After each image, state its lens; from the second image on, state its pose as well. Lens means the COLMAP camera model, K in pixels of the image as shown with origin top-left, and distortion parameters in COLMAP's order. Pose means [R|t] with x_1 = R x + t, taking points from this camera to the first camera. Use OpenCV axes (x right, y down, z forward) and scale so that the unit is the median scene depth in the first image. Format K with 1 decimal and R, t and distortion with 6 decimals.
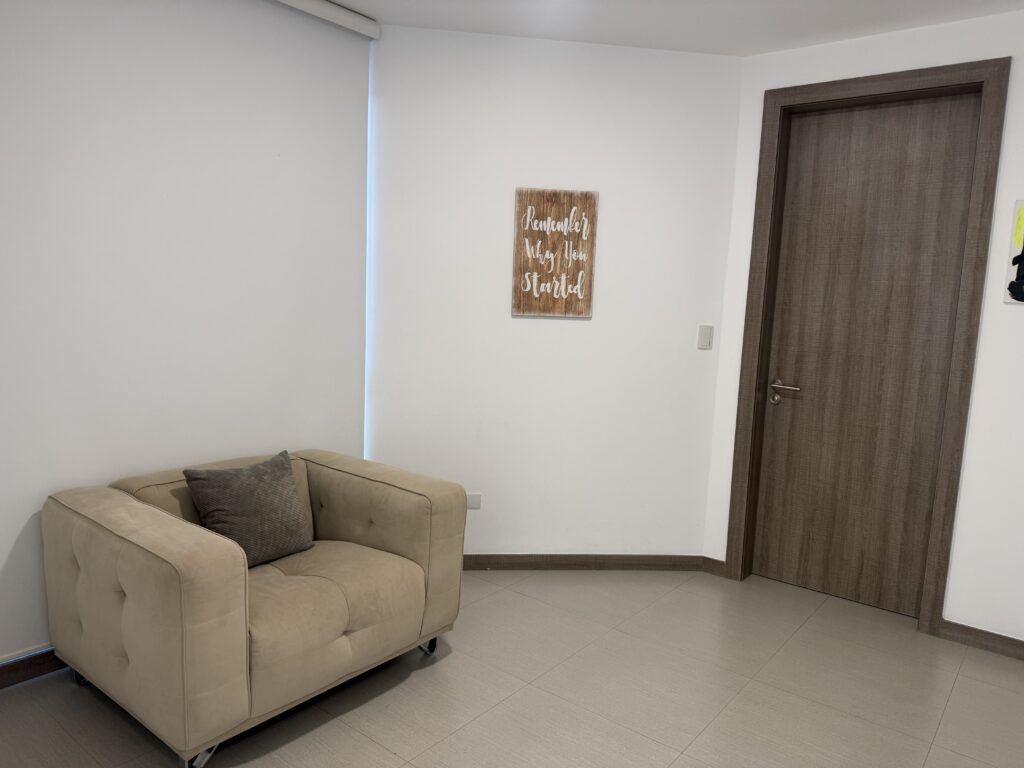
lens RADIAL K [[731.0, 0, 512.0], [0, 731.0, 384.0], [0, 0, 1]] dist [0.086903, -0.095499]
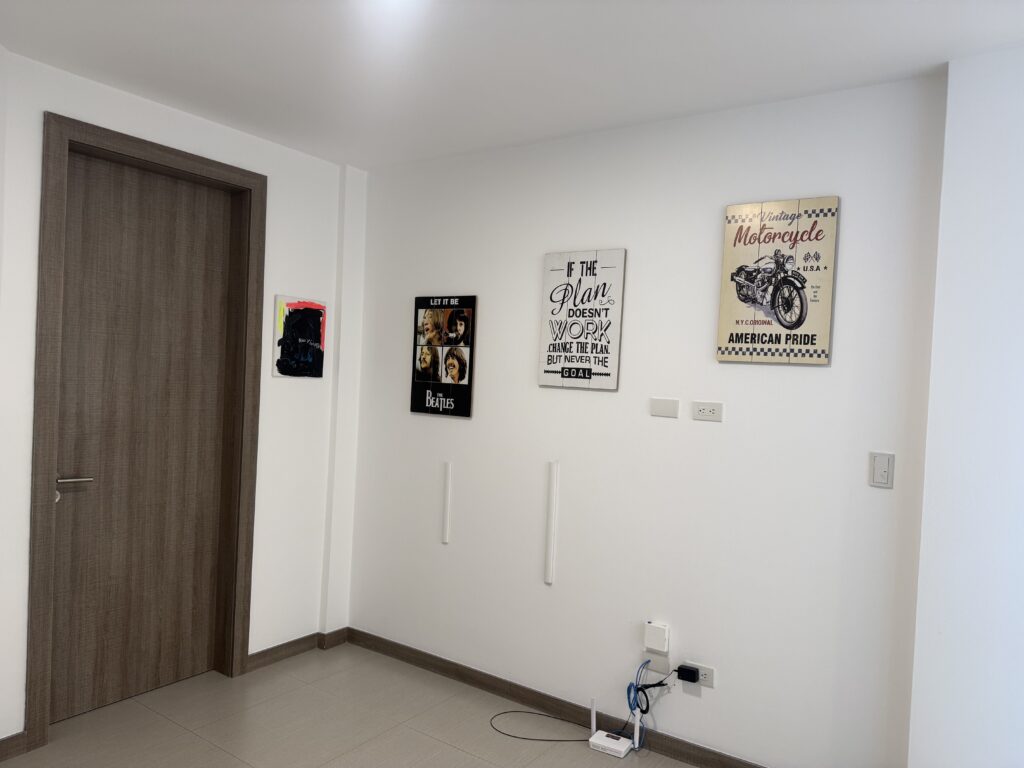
lens RADIAL K [[731.0, 0, 512.0], [0, 731.0, 384.0], [0, 0, 1]] dist [0.086903, -0.095499]
pose [[-0.055268, -0.064120, 0.996411, -0.496117], [0.065539, 0.995551, 0.067700, -0.131990], [-0.996318, 0.069045, -0.050820, 0.580107]]
